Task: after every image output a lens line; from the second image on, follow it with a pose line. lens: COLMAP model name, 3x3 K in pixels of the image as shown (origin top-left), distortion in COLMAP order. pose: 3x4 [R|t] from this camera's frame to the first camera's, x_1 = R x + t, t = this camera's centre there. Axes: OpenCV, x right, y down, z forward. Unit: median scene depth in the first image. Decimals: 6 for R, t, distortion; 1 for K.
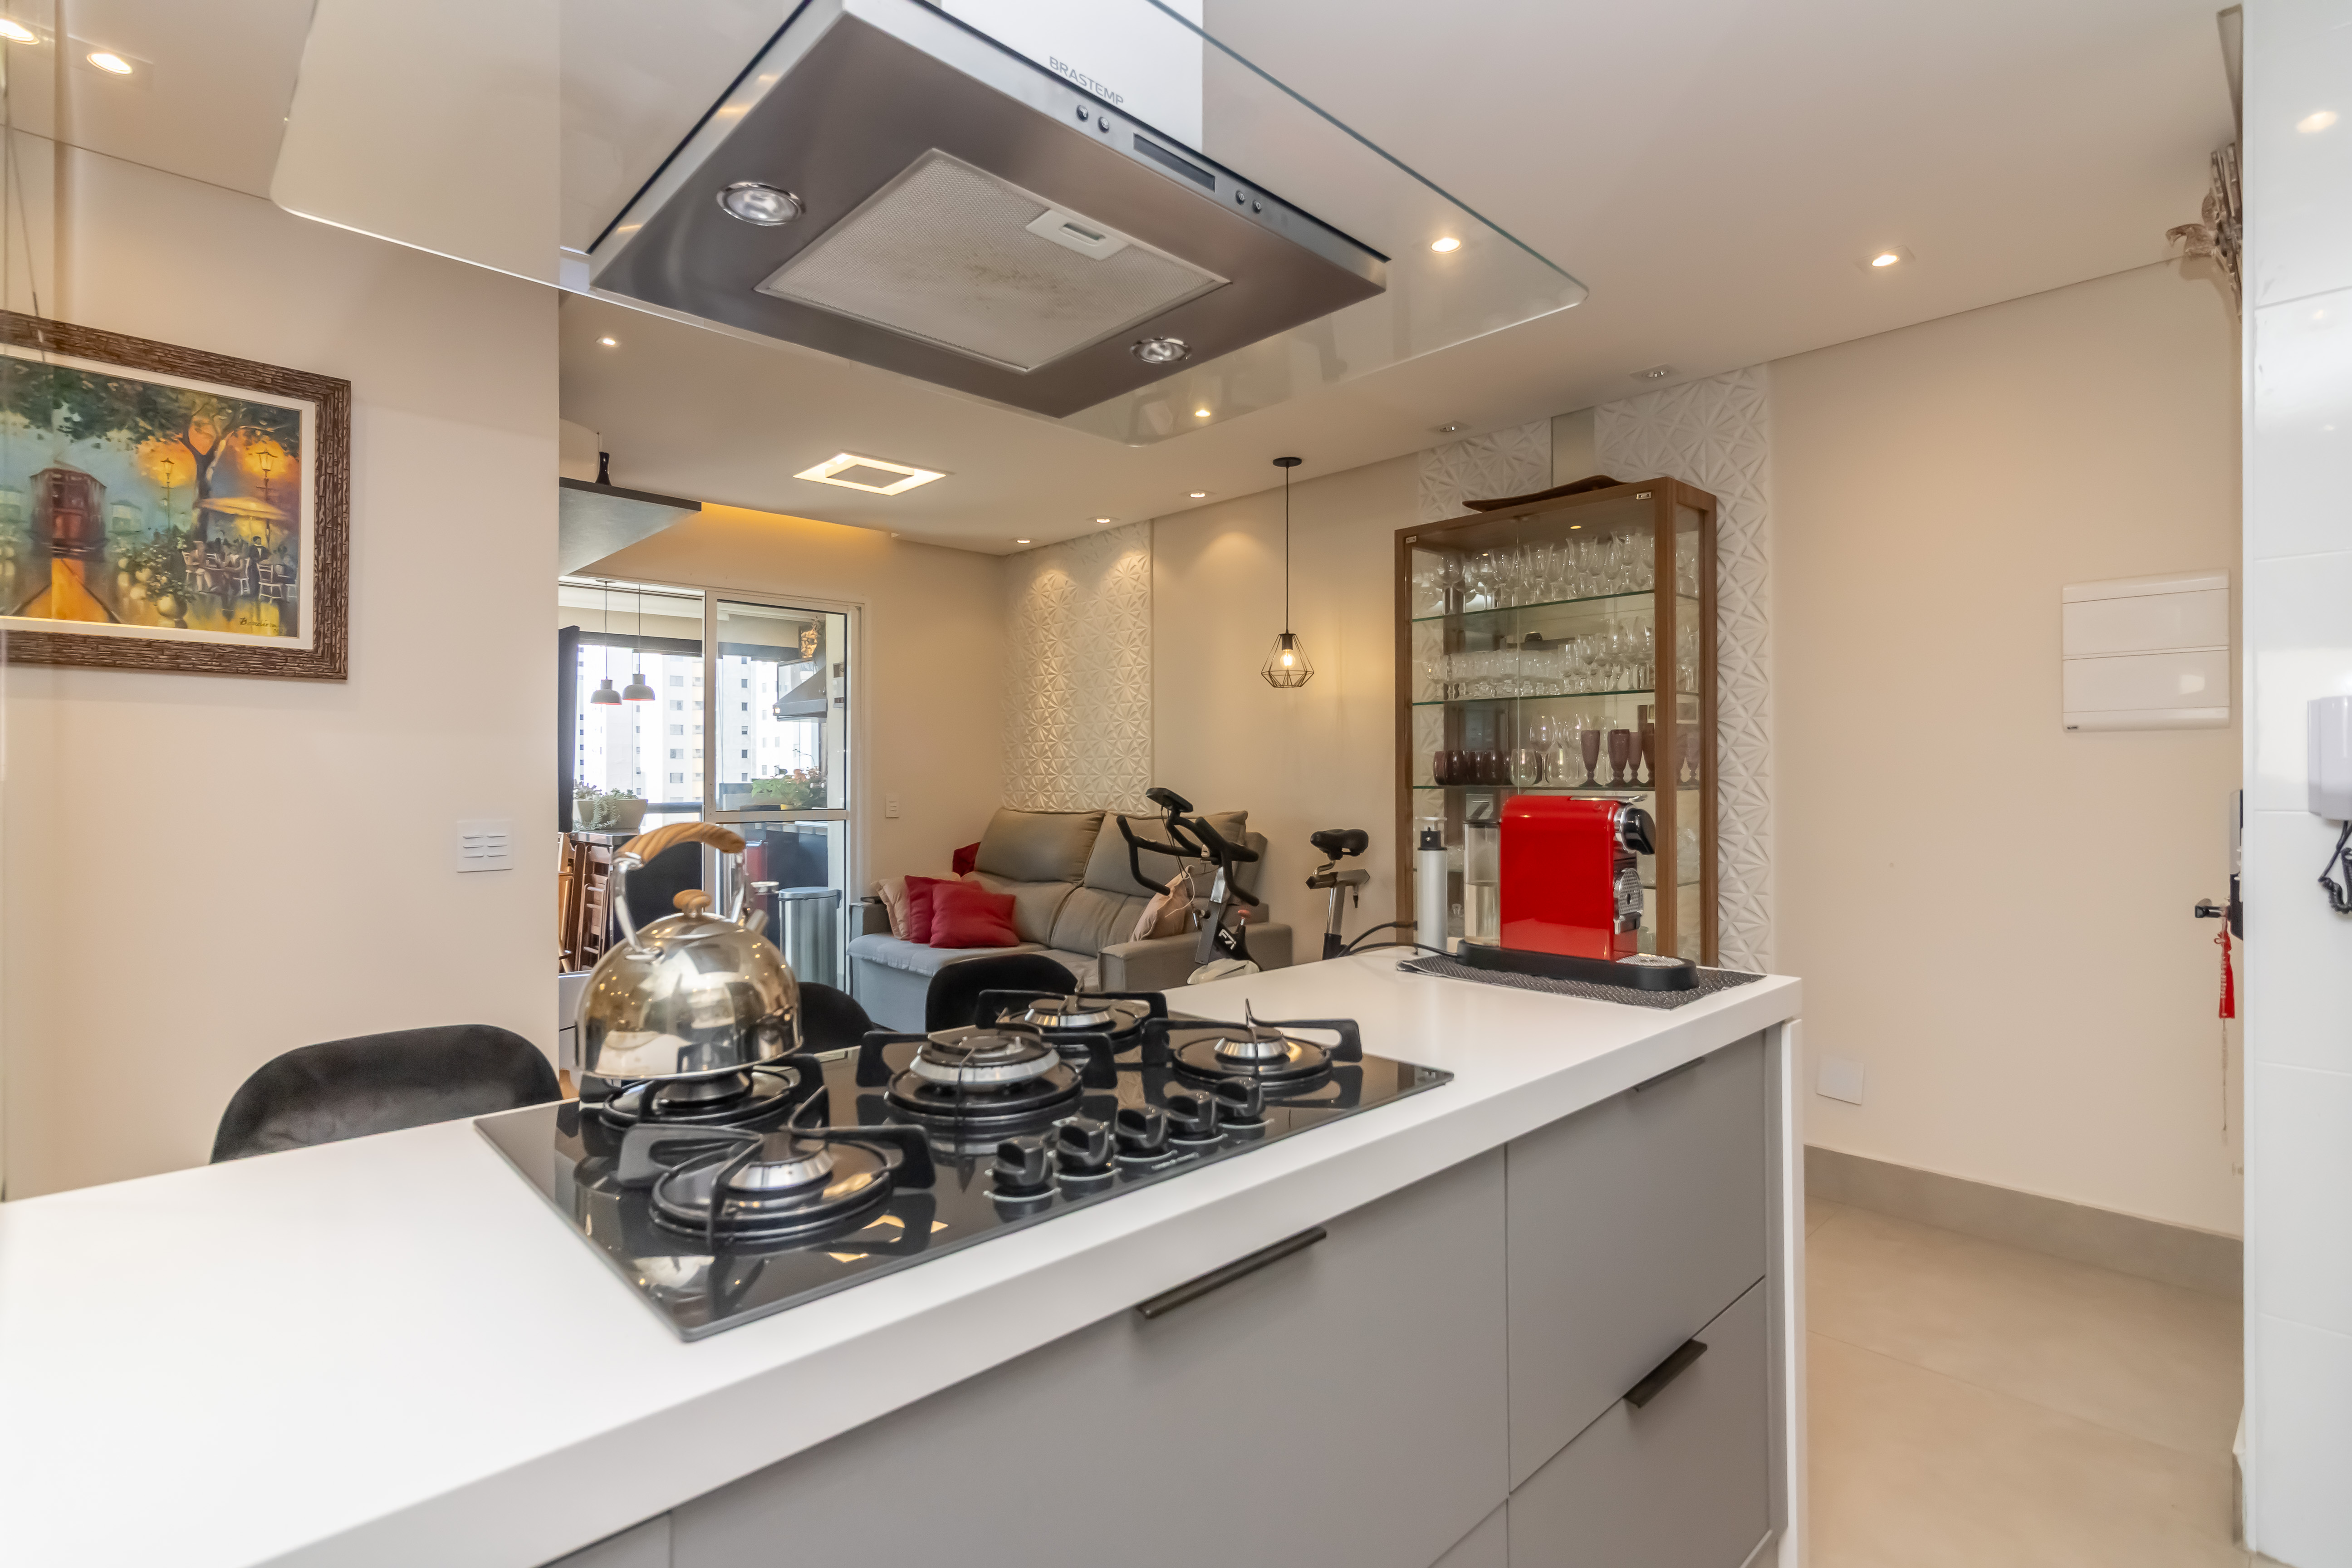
lens RADIAL K [[1098.2, 0, 1173.9], [0, 1098.2, 774.0], [0, 0, 1]] dist [0.001946, 0.001108]
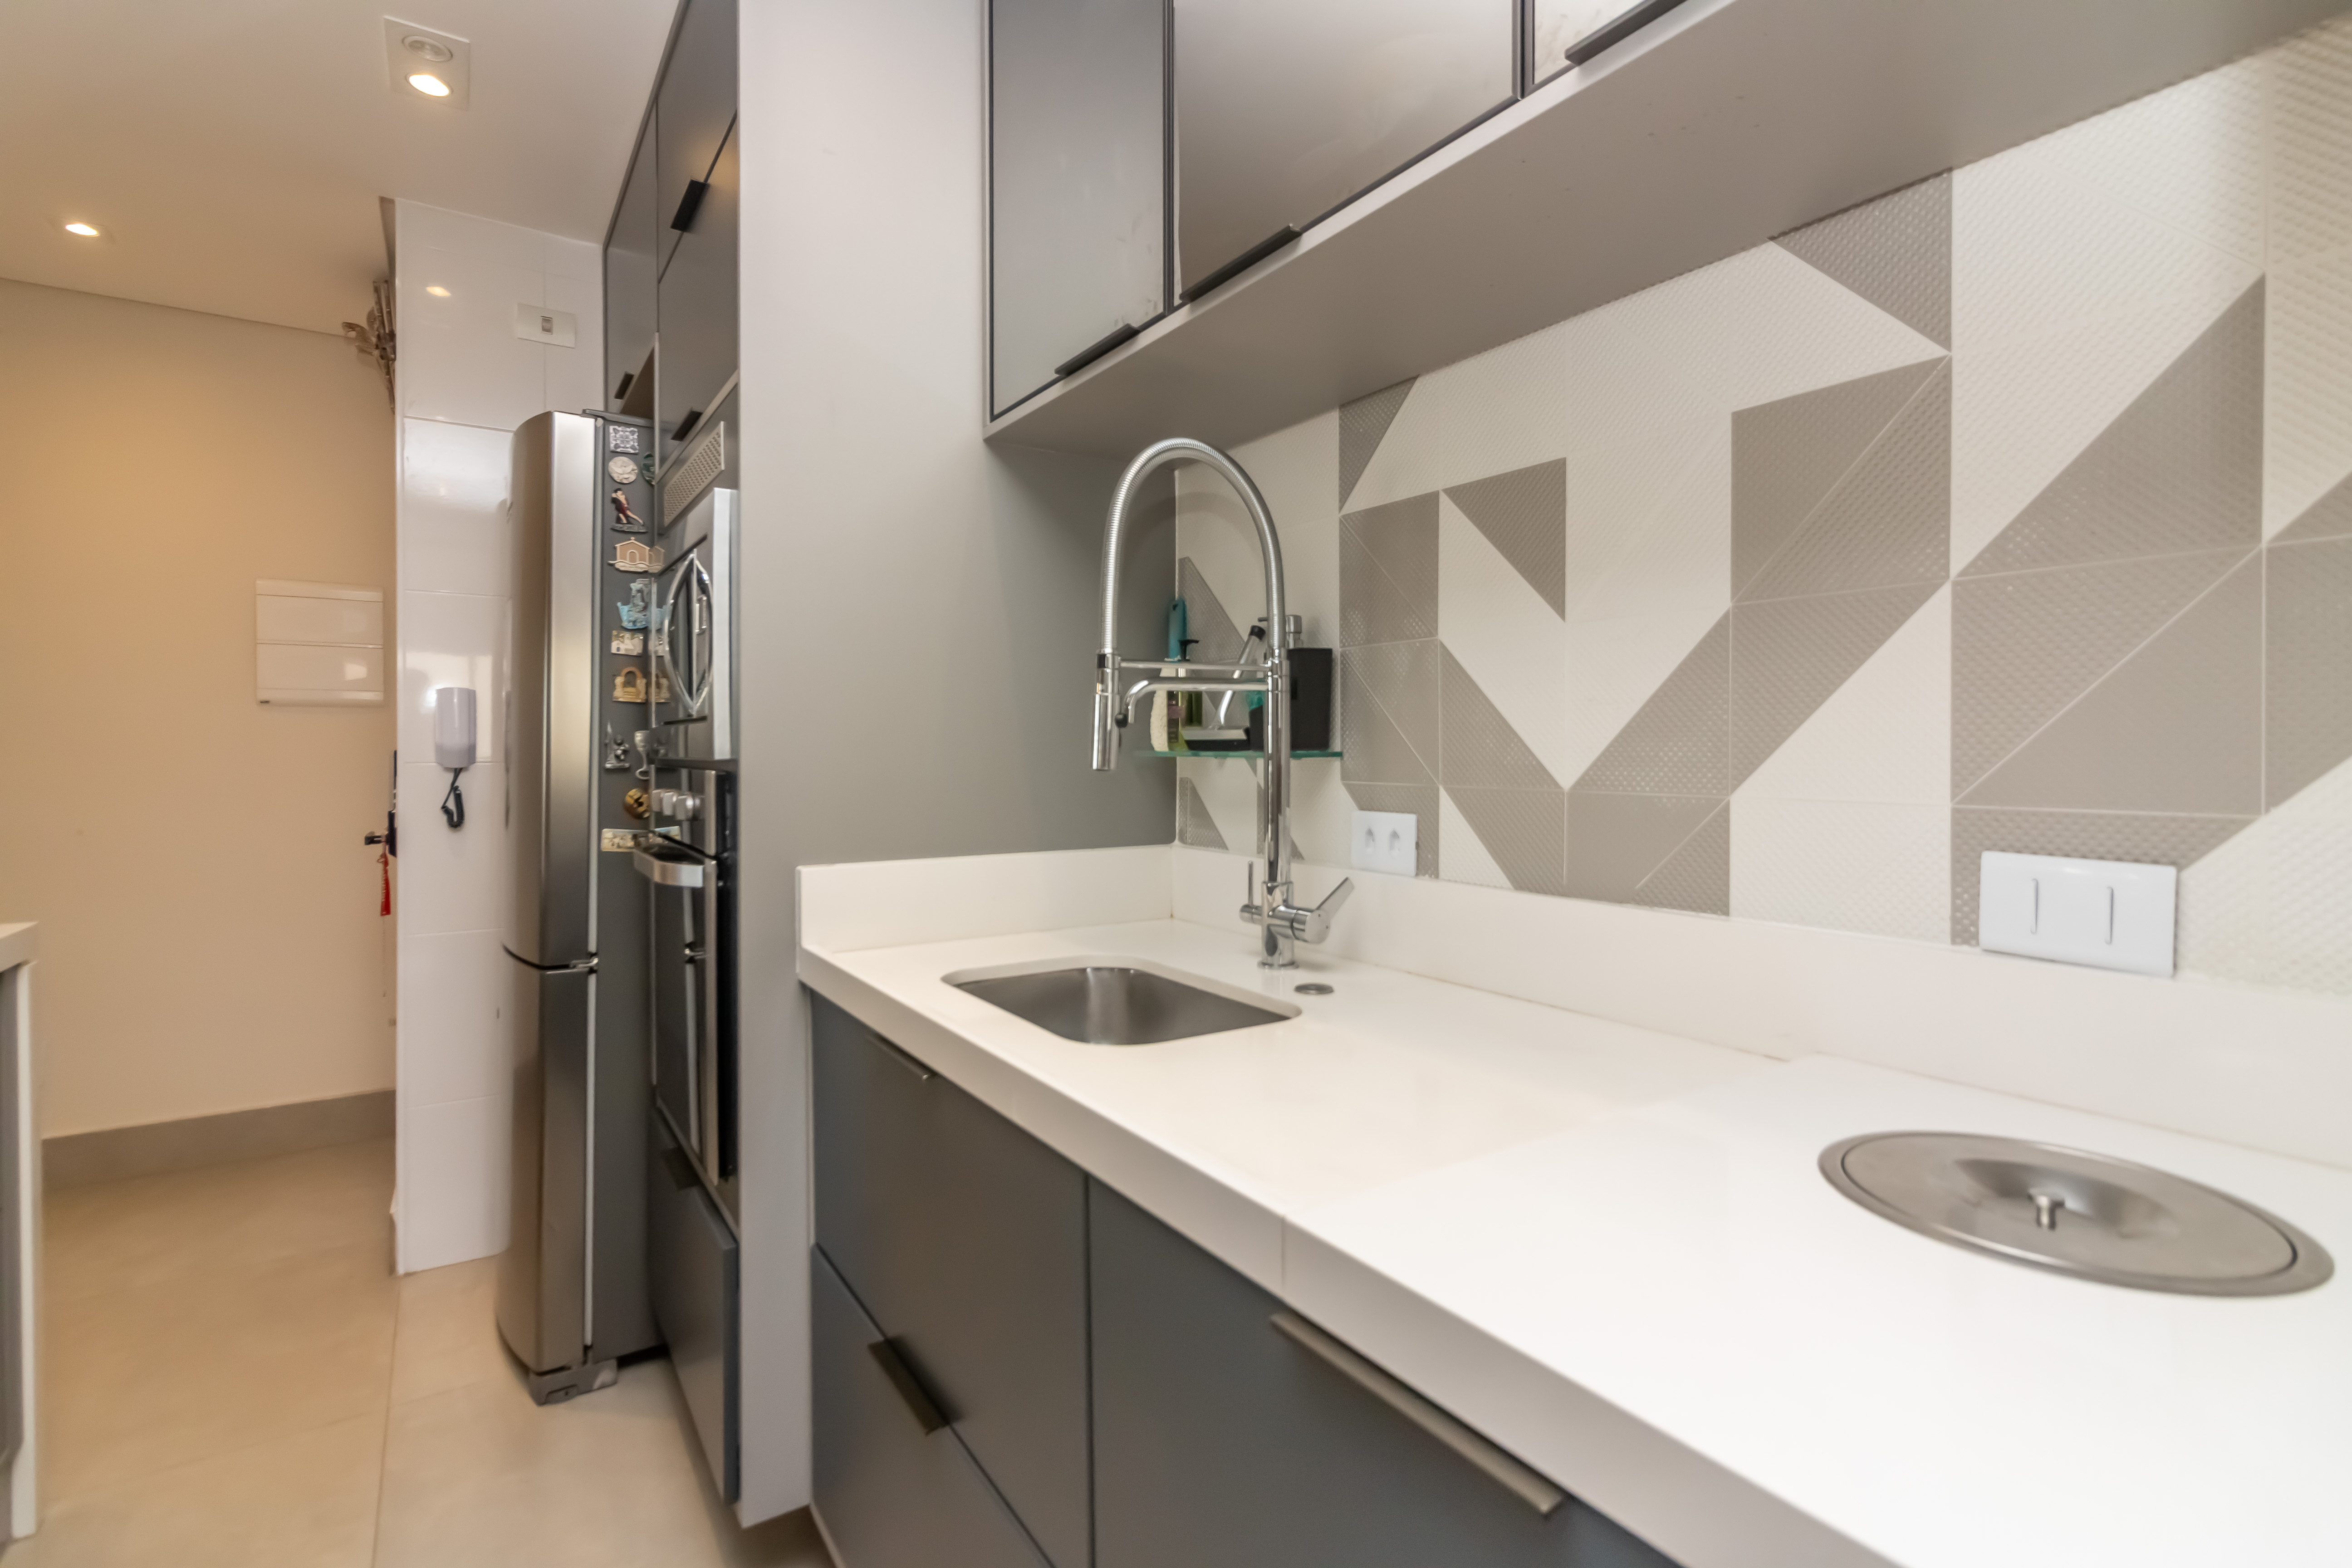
lens RADIAL K [[1097.0, 0, 1179.4], [0, 1097.0, 753.3], [0, 0, 1]] dist [0.000954, 0.000447]
pose [[0.171643, -0.000322, 0.985159, -0.194130], [0.000736, 1.000000, 0.000198, 0.015359], [-0.985159, 0.000691, 0.171643, -0.184073]]
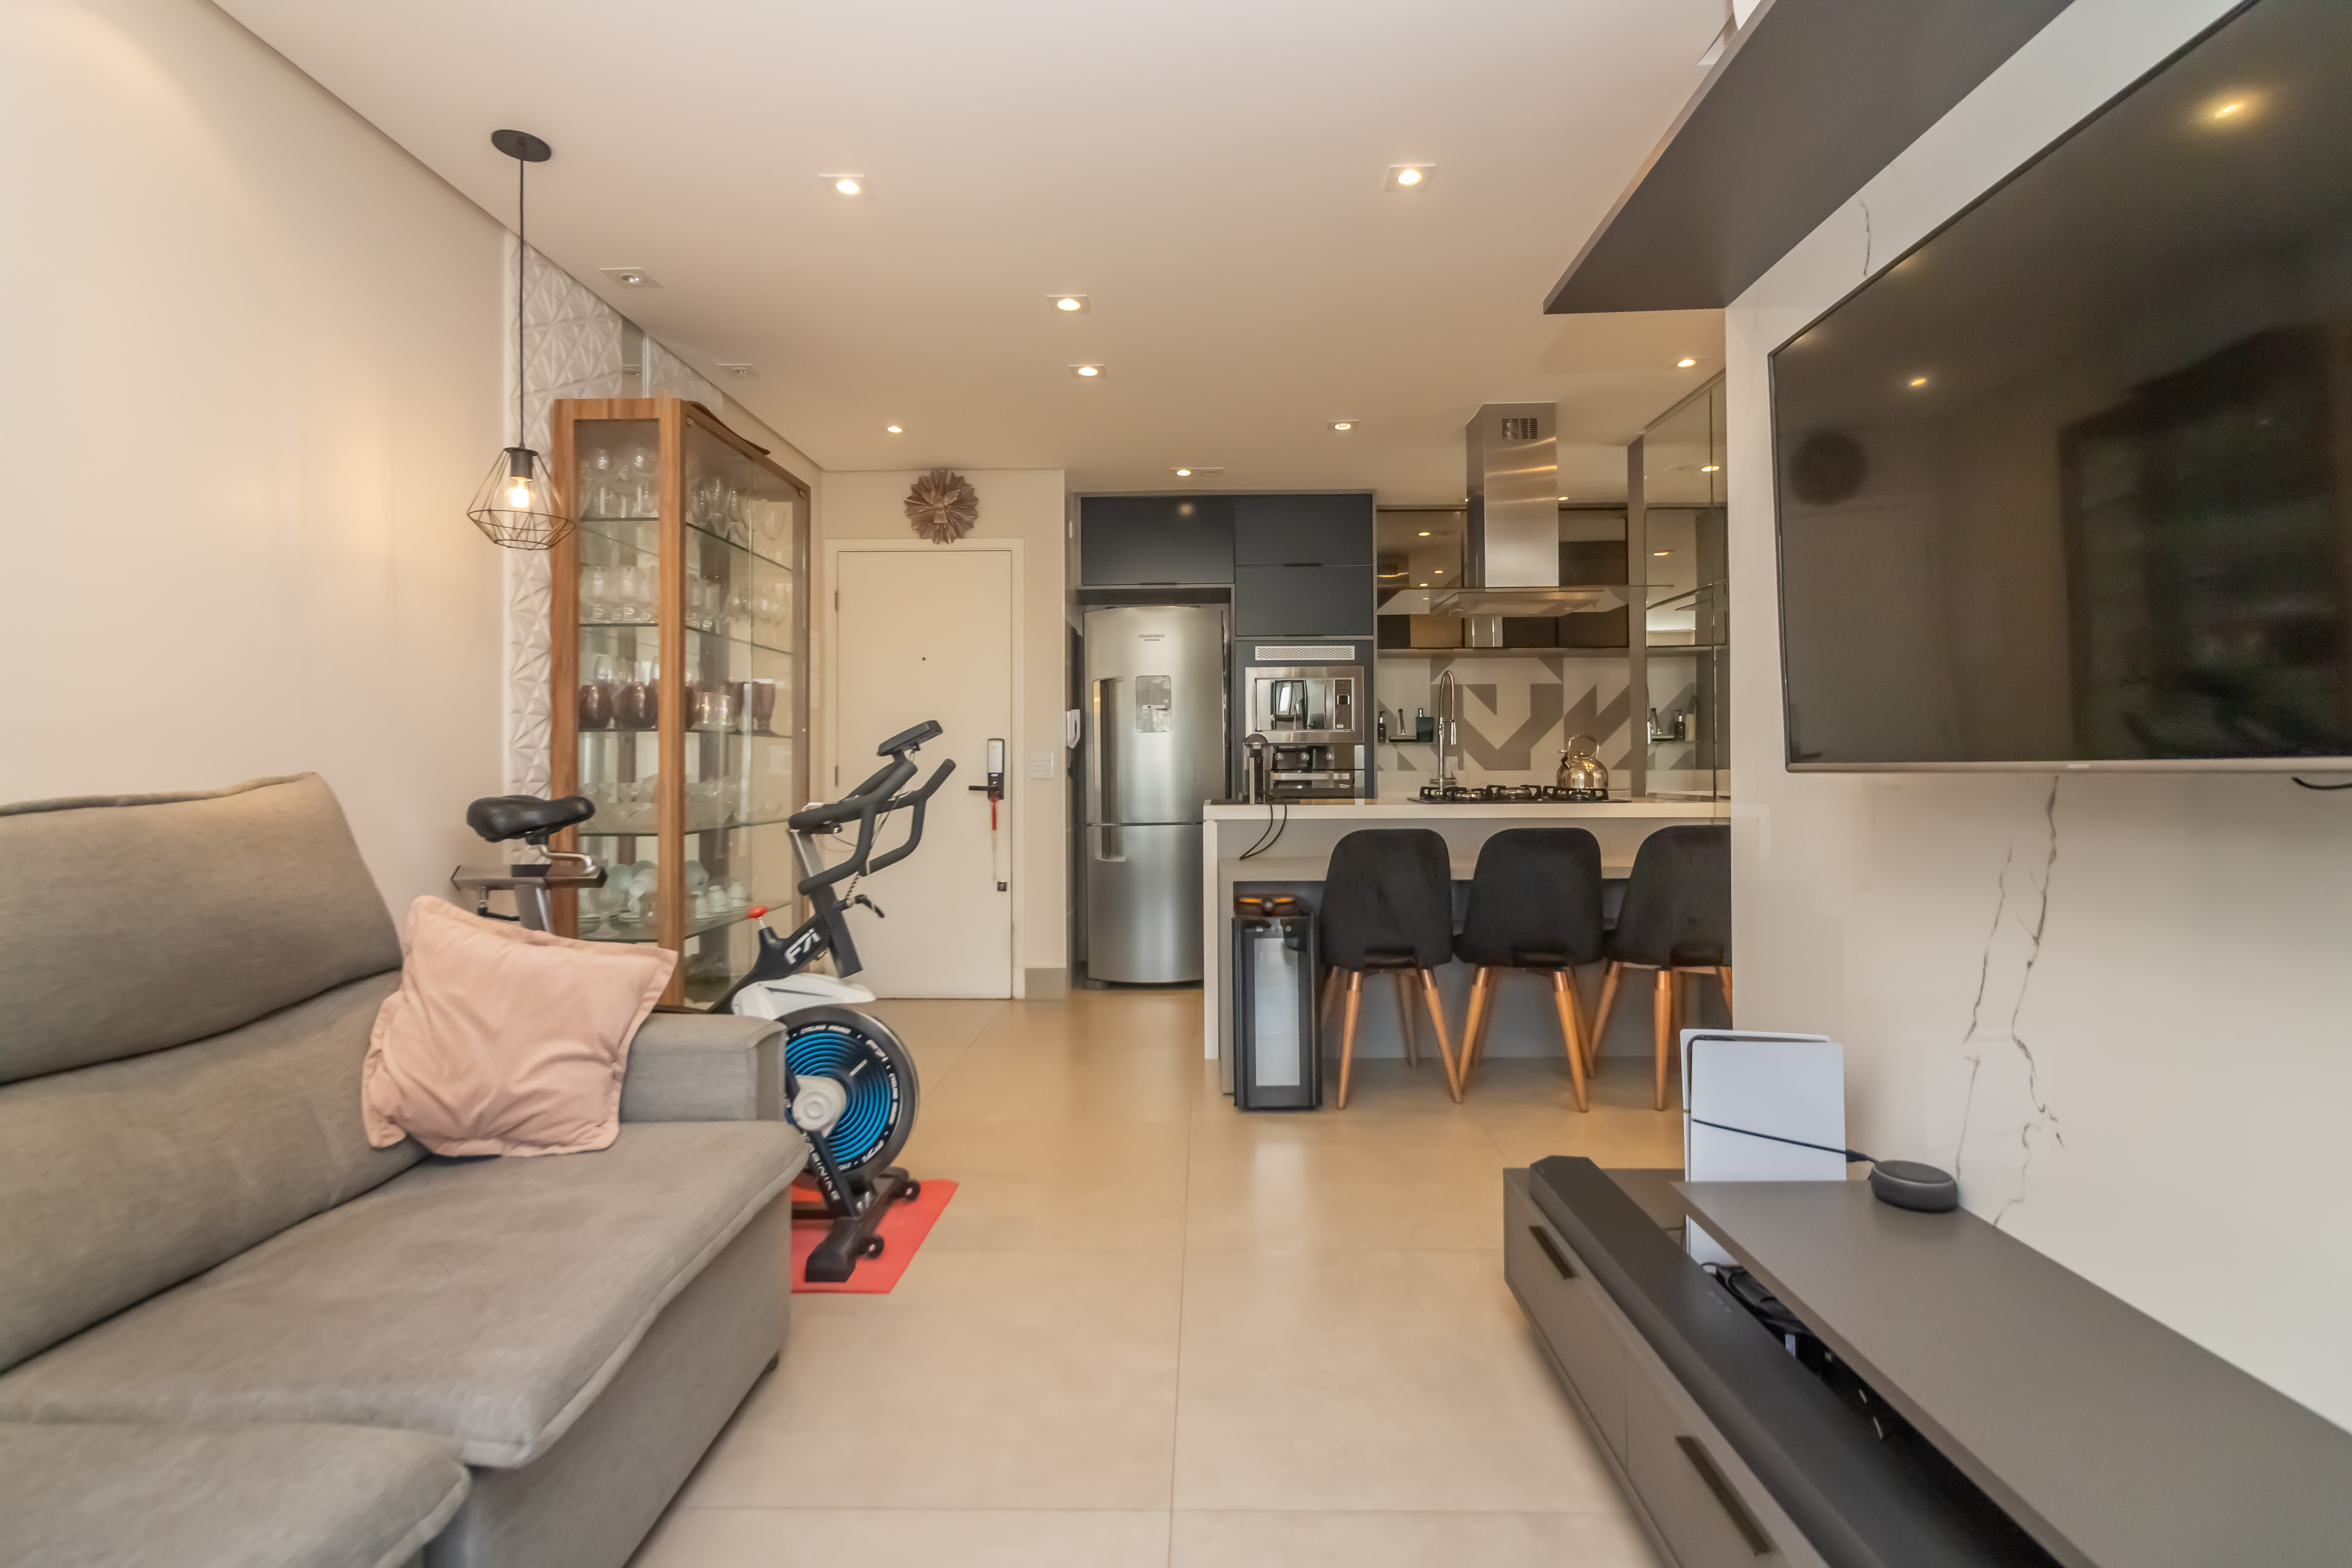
lens RADIAL K [[1097.0, 0, 1179.4], [0, 1097.0, 753.3], [0, 0, 1]] dist [0.000954, 0.000447]
pose [[-0.711153, 0.016961, 0.702832, -0.958257], [0.009735, 0.999851, -0.014279, 0.072145], [-0.702970, -0.003313, -0.711212, 2.117008]]
